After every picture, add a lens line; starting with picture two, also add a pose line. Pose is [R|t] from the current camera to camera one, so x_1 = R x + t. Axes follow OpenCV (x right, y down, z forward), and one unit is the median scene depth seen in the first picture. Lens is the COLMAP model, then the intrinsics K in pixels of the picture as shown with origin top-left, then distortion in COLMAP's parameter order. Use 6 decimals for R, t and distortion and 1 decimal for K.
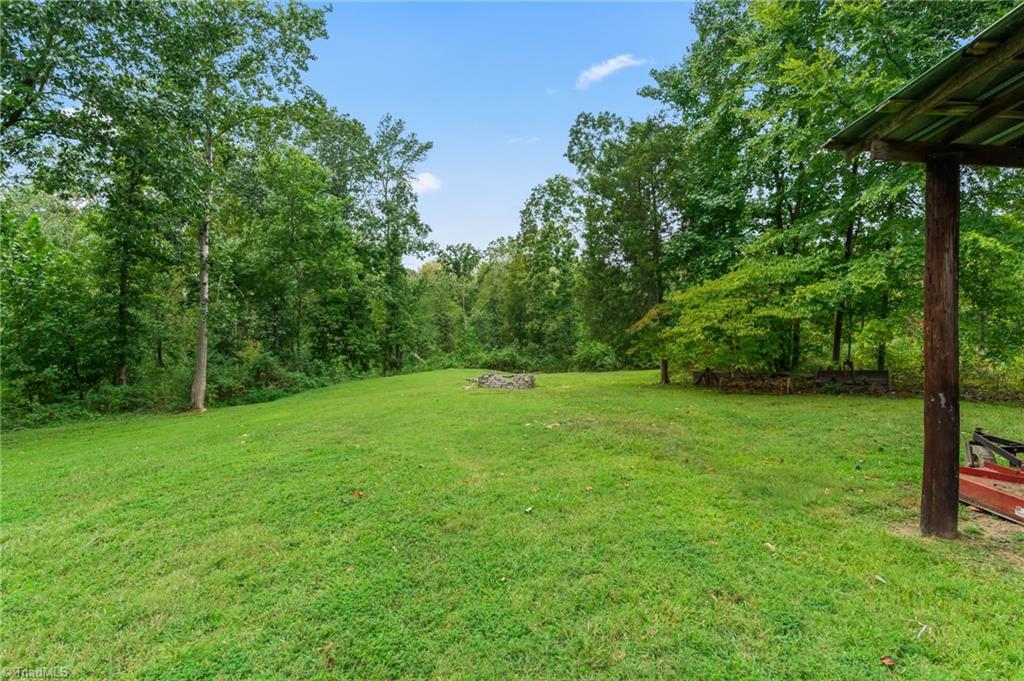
lens RADIAL K [[460.8, 0, 512.6], [0, 460.8, 323.8], [0, 0, 1]] dist [-0.034671, 0.019026]
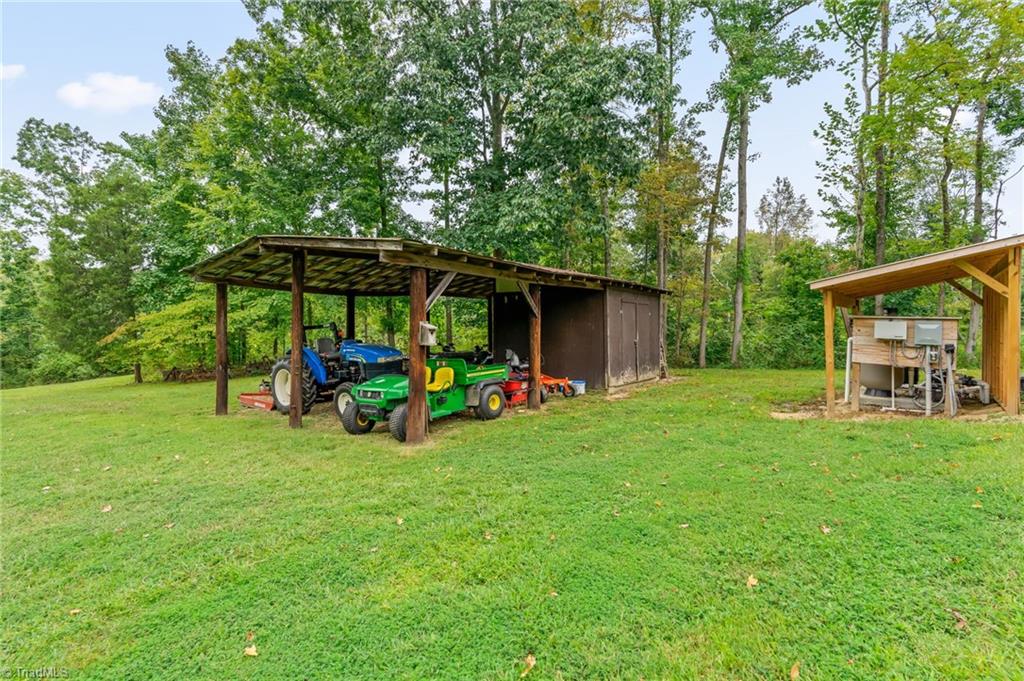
lens RADIAL K [[460.8, 0, 512.6], [0, 460.8, 323.8], [0, 0, 1]] dist [-0.034671, 0.019026]
pose [[0.584826, -0.012331, 0.811065, -0.083149], [0.013730, 0.999892, 0.005302, -0.027331], [-0.811042, 0.008035, 0.584932, -0.596395]]
